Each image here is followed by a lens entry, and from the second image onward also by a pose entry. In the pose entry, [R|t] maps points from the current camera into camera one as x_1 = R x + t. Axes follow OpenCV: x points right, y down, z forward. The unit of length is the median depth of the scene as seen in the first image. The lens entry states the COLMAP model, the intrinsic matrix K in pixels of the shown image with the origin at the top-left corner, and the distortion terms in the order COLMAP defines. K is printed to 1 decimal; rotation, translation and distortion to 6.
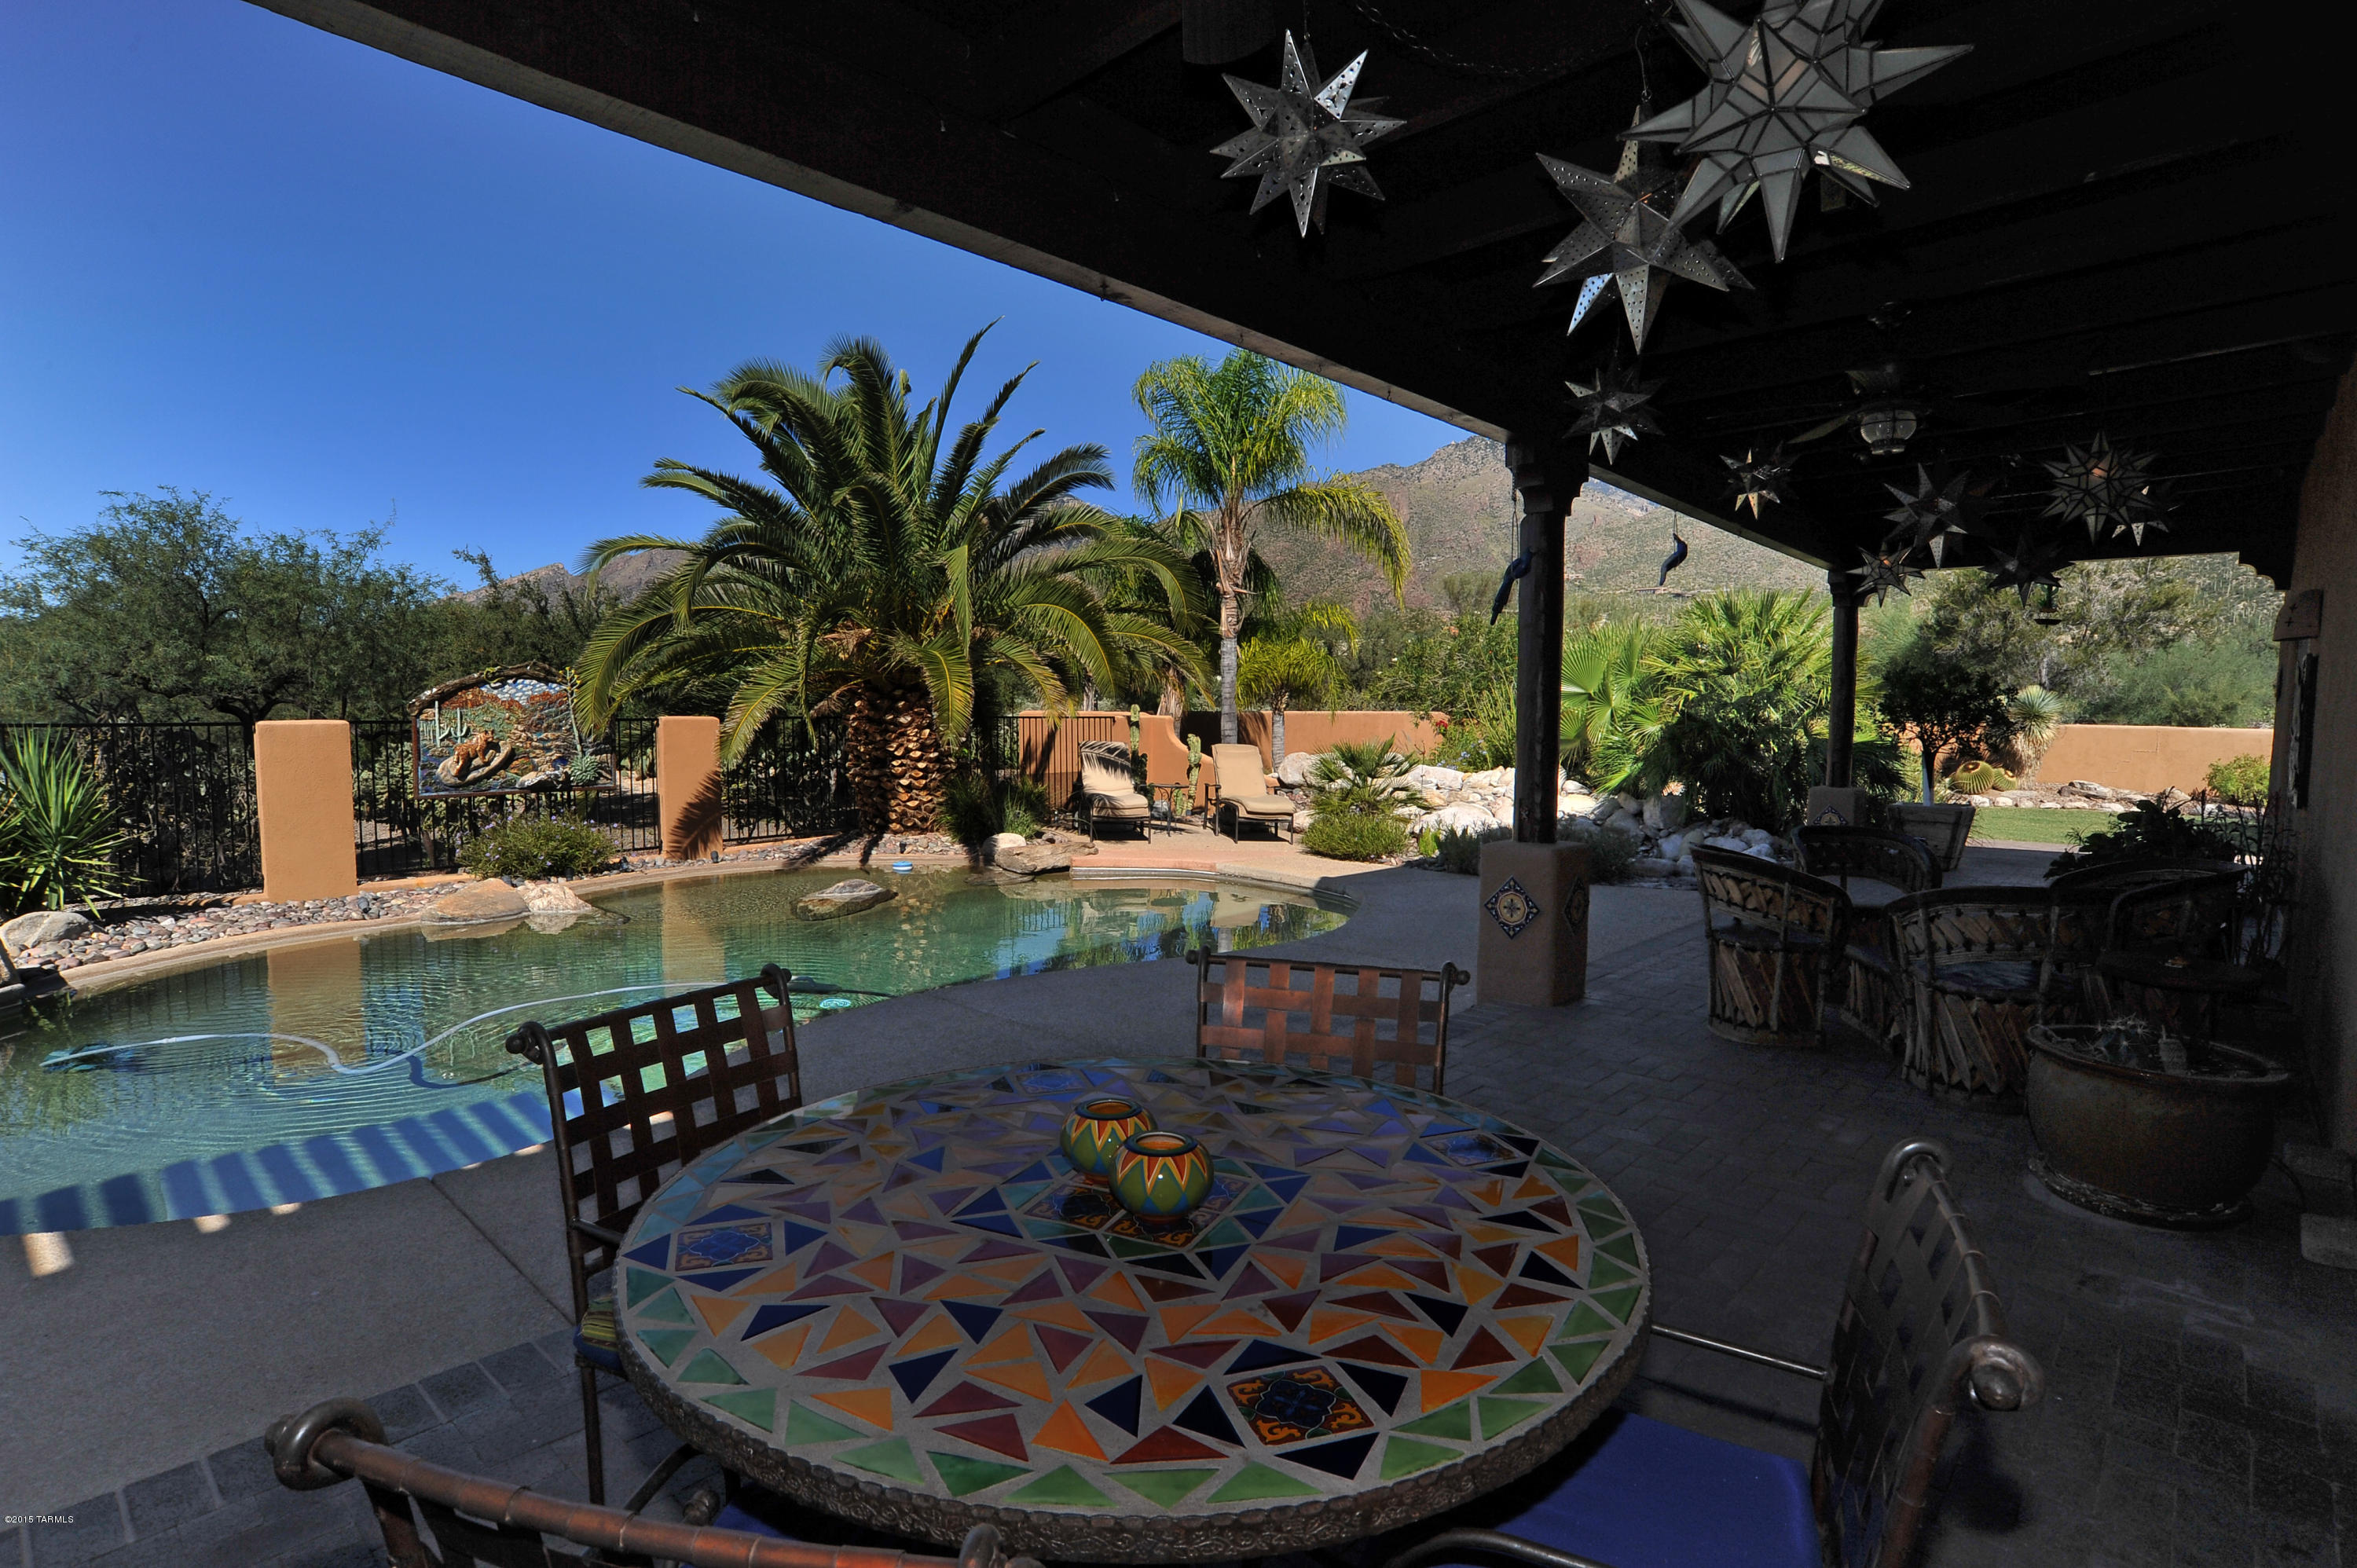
lens RADIAL K [[1190.4, 0, 1182.7], [0, 1190.4, 789.0], [0, 0, 1]] dist [-0.103346, 0.049413]
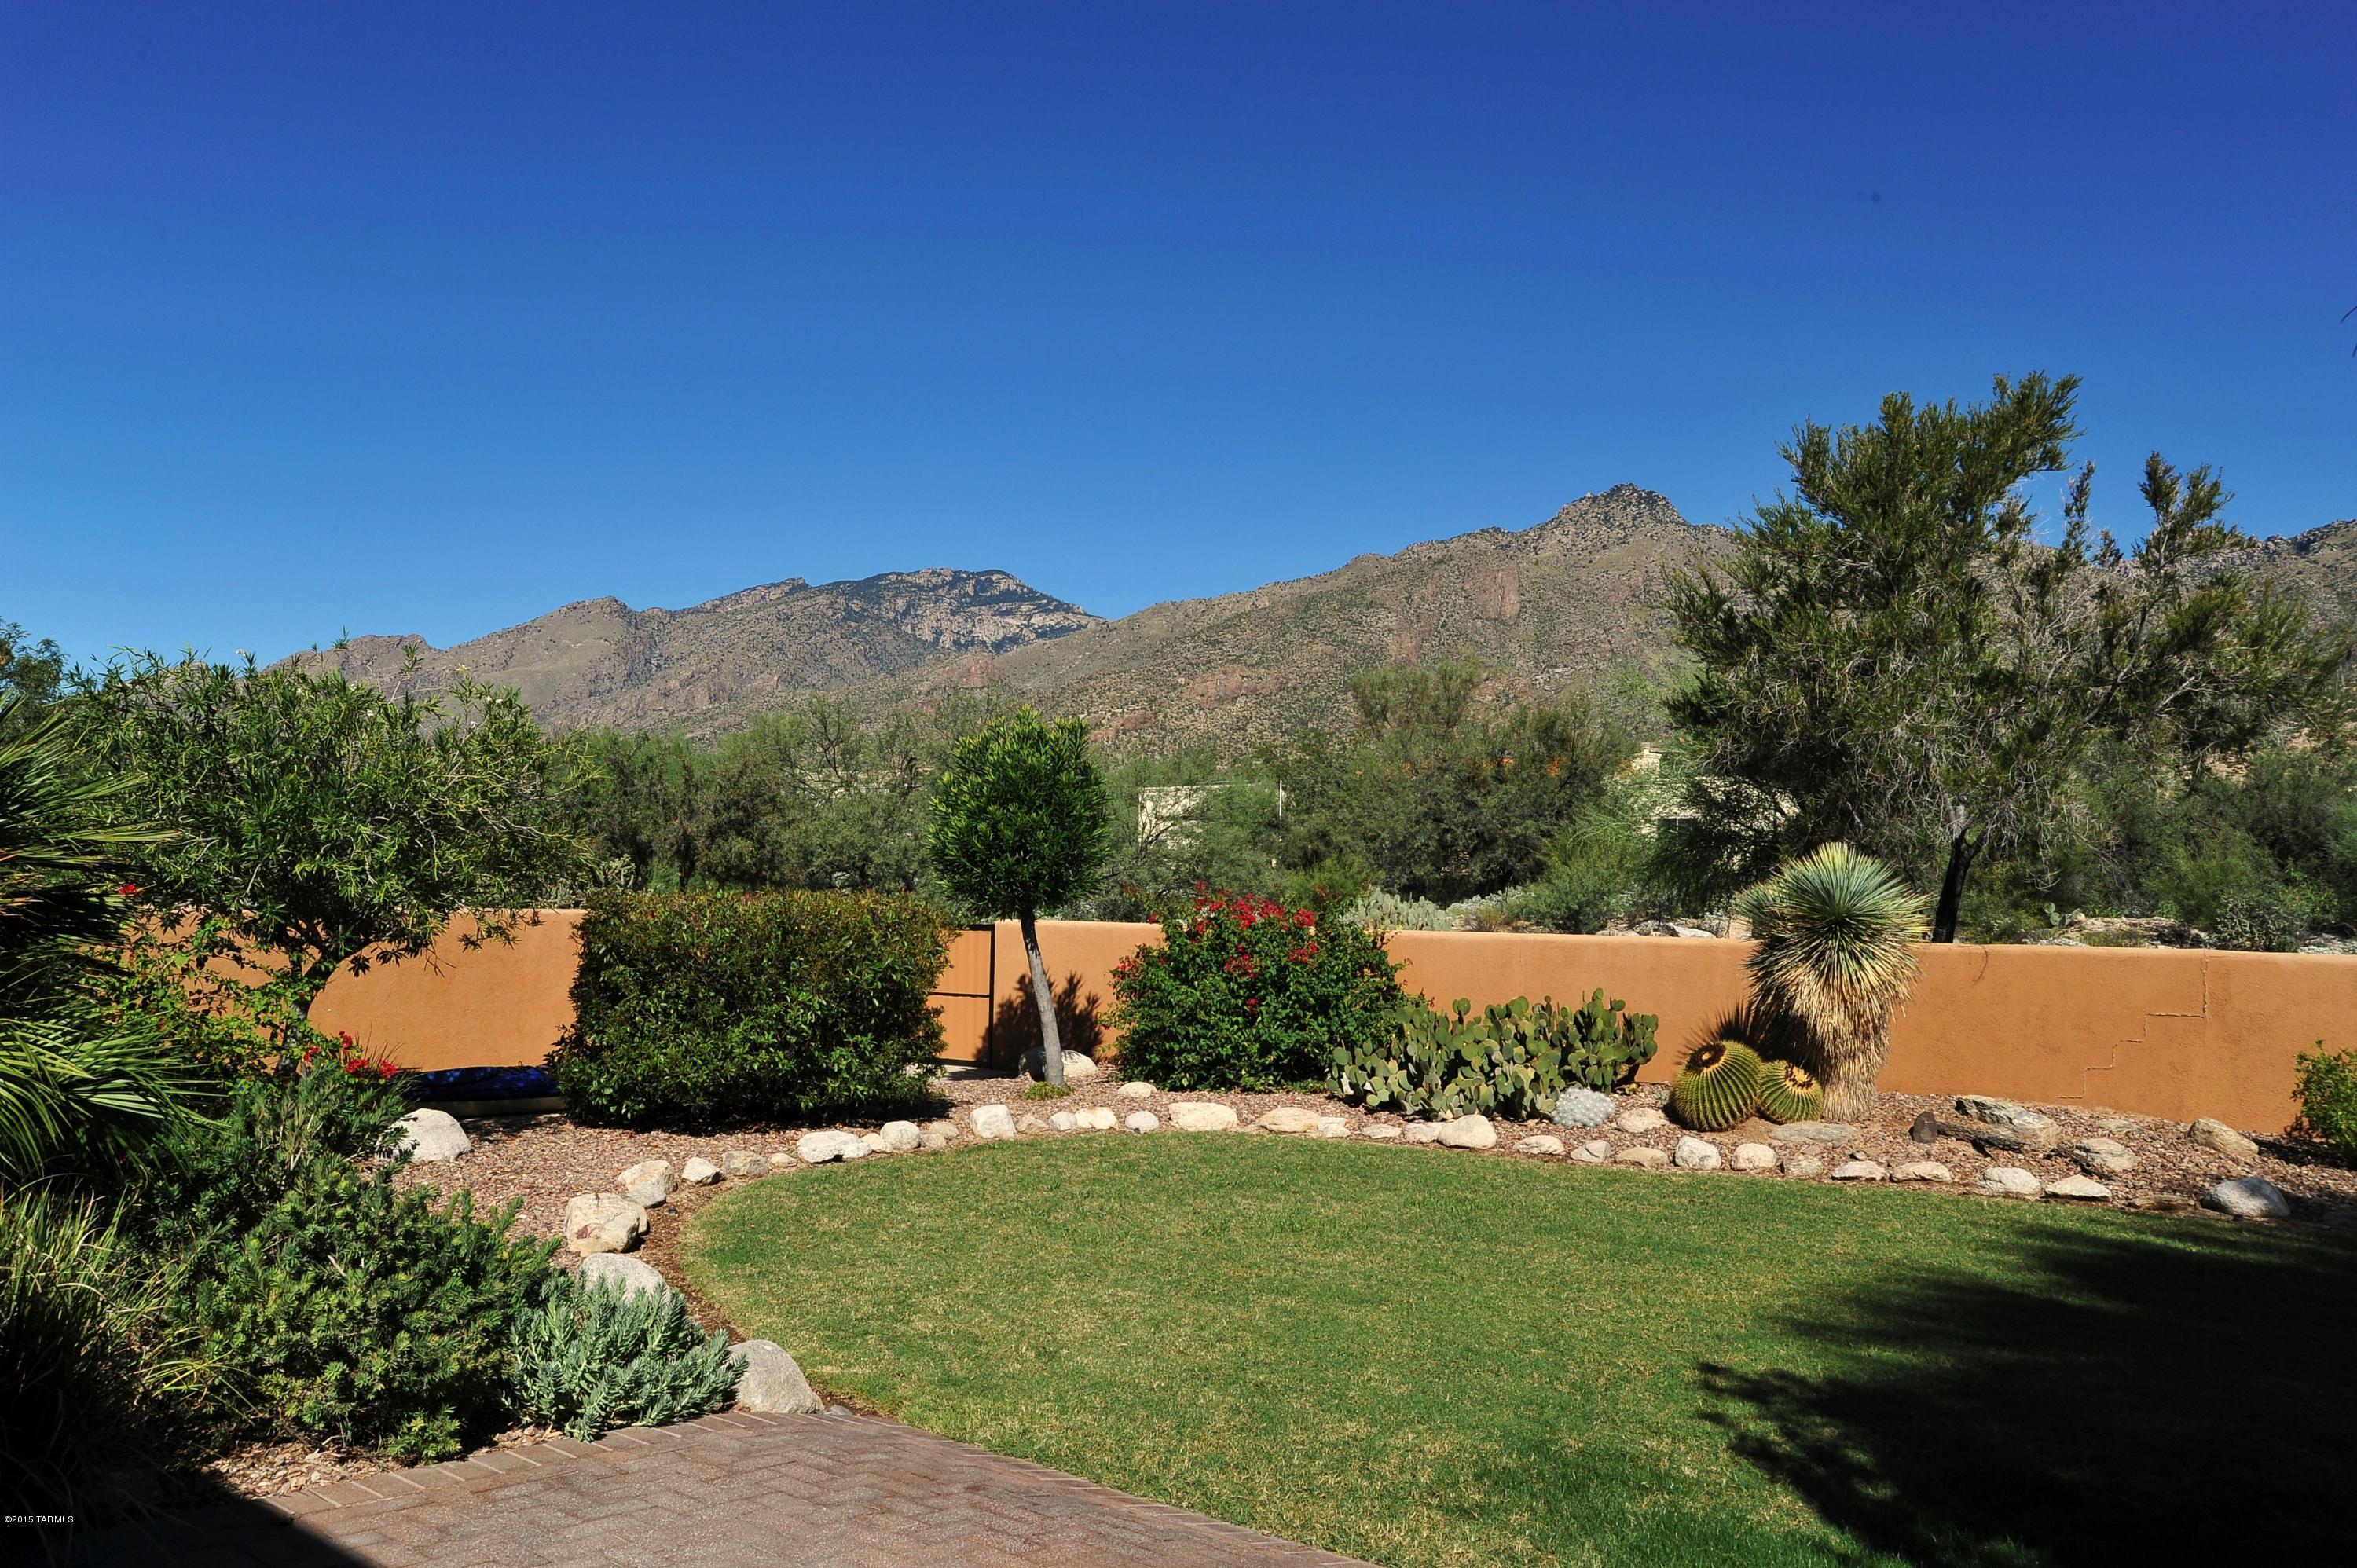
lens RADIAL K [[1853.7, 0, 1178.5], [0, 1853.7, 784.0], [0, 0, 1]] dist [-0.081824, 0.047927]
pose [[0.999968, 0.006869, -0.004070, 0.842011], [-0.007342, 0.991394, -0.130702, -0.046569], [0.003137, 0.130728, 0.991413, 0.622682]]
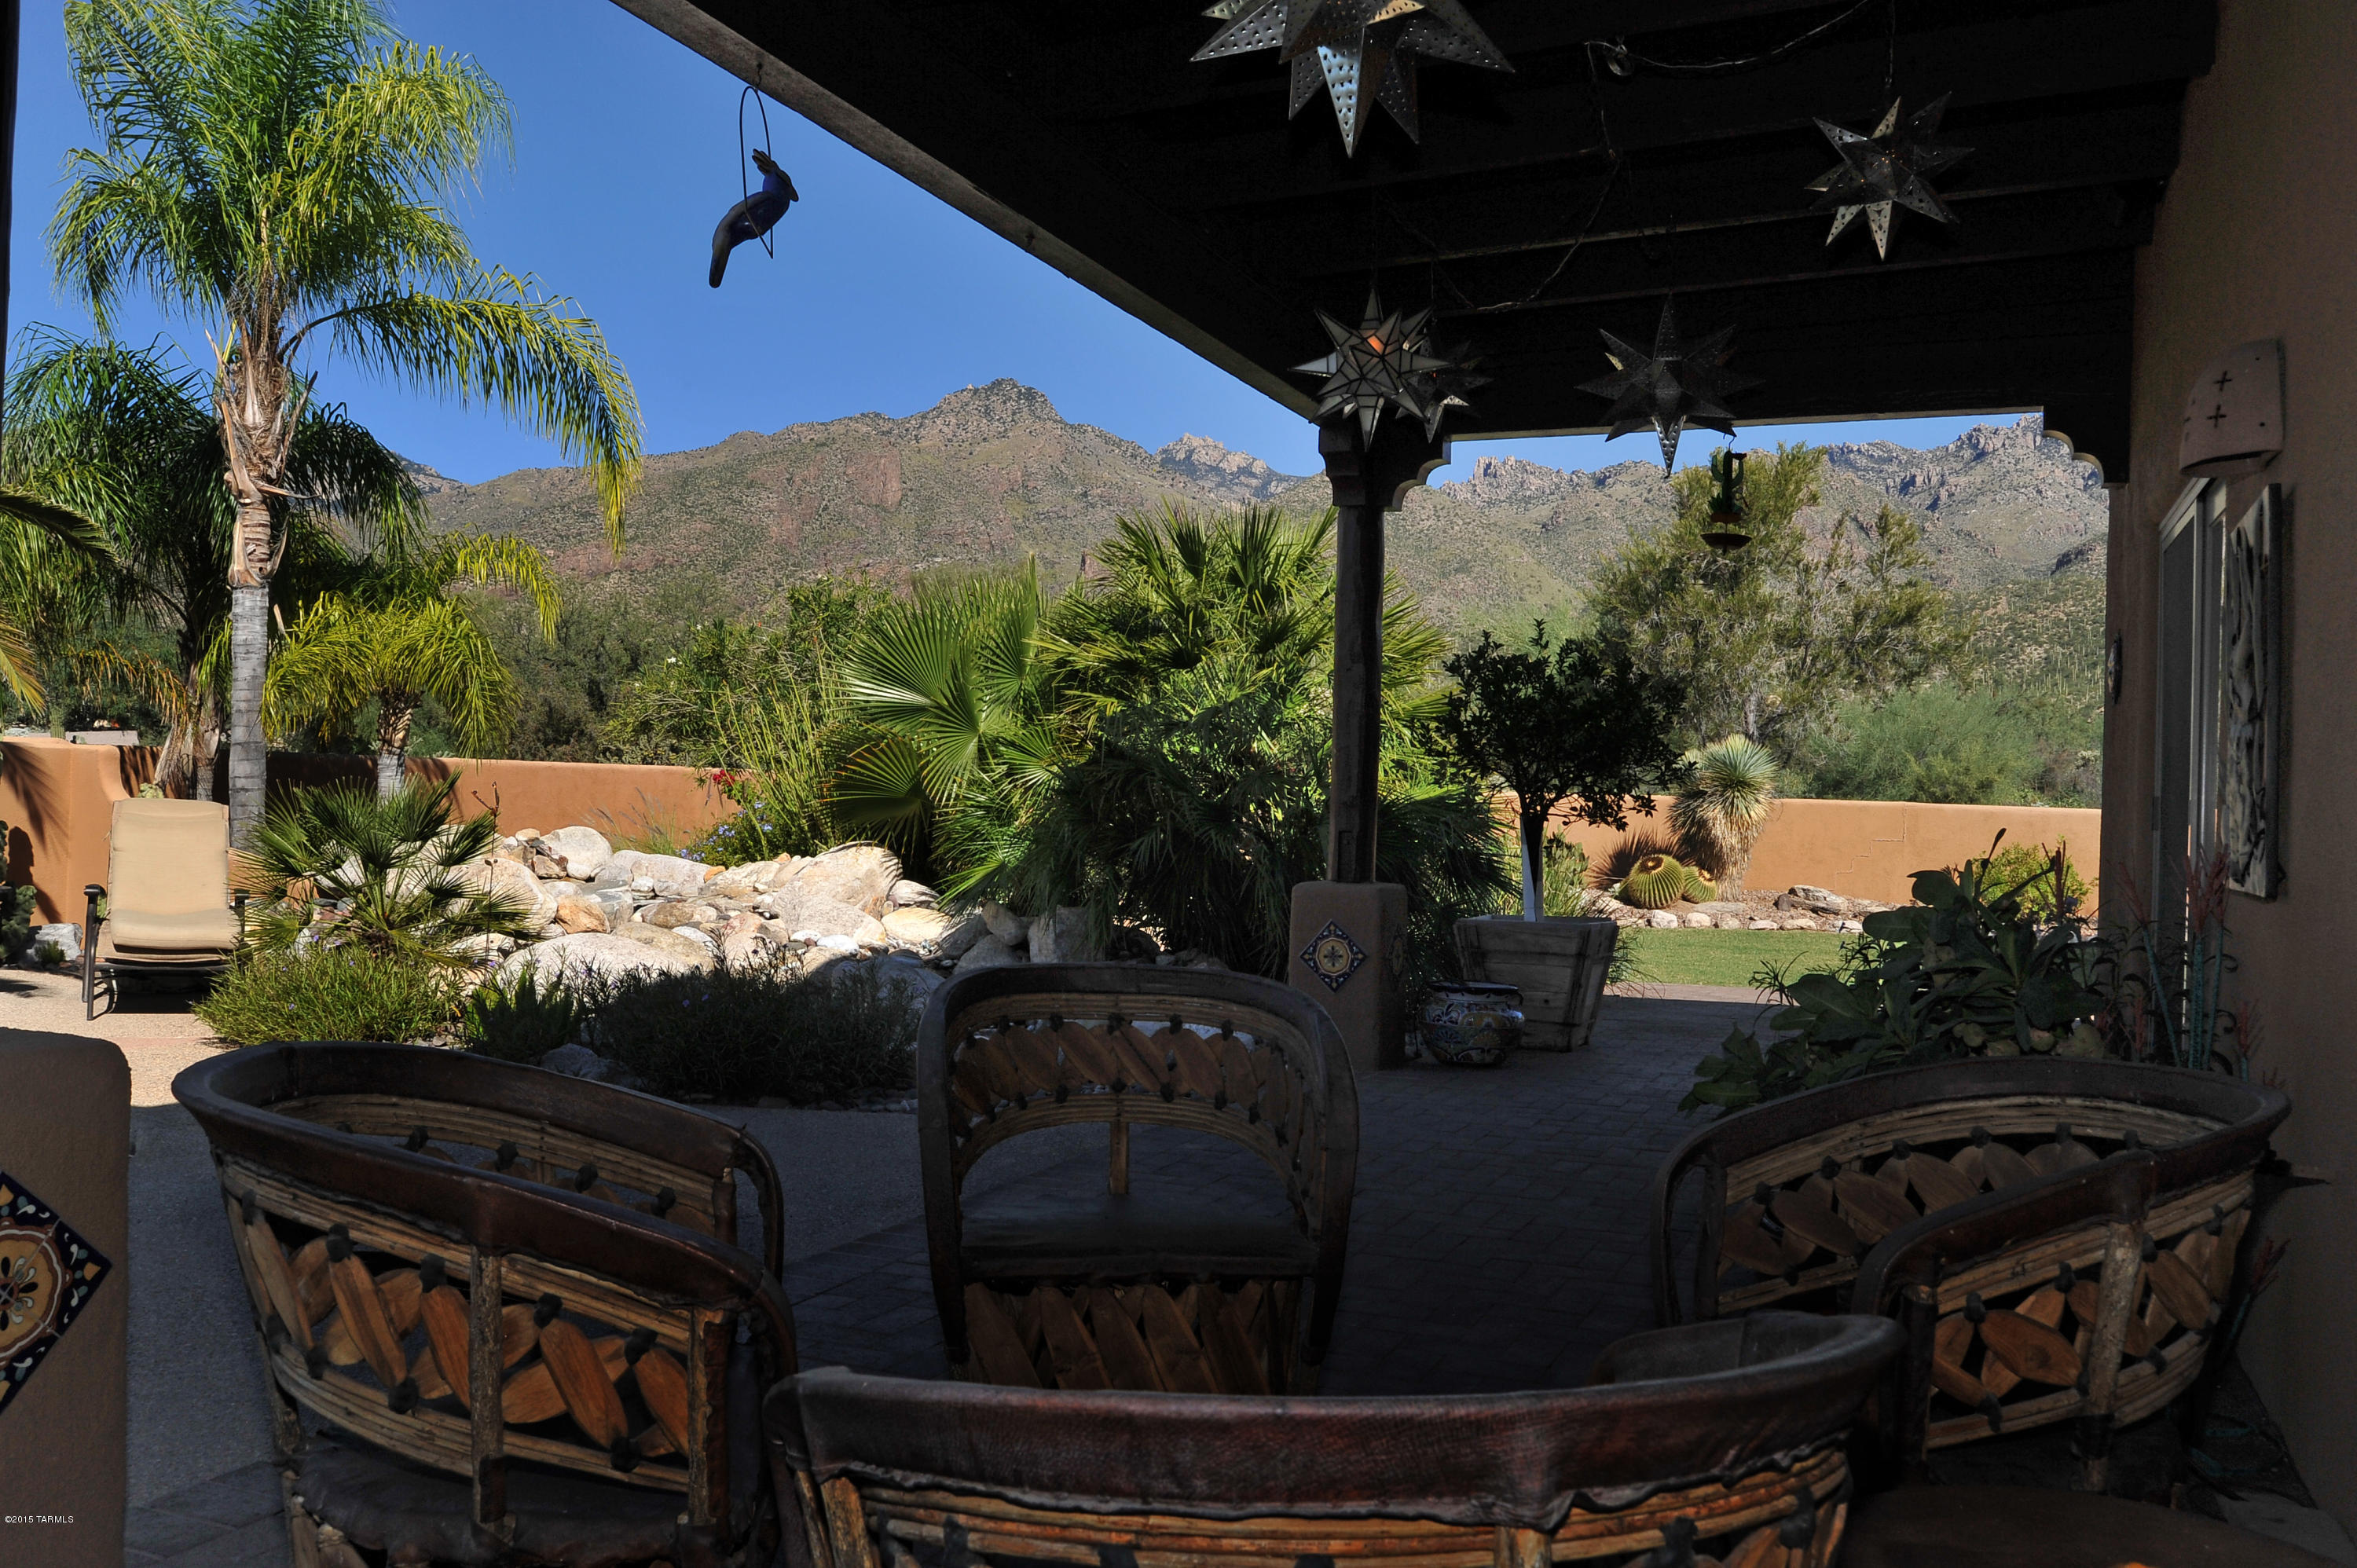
lens RADIAL K [[1853.7, 0, 1178.5], [0, 1853.7, 784.0], [0, 0, 1]] dist [-0.081824, 0.047927]
pose [[0.943521, 0.016656, 0.330895, 0.186929], [0.006757, 0.997560, -0.069480, 0.007901], [-0.331245, 0.067792, 0.941106, 0.228772]]
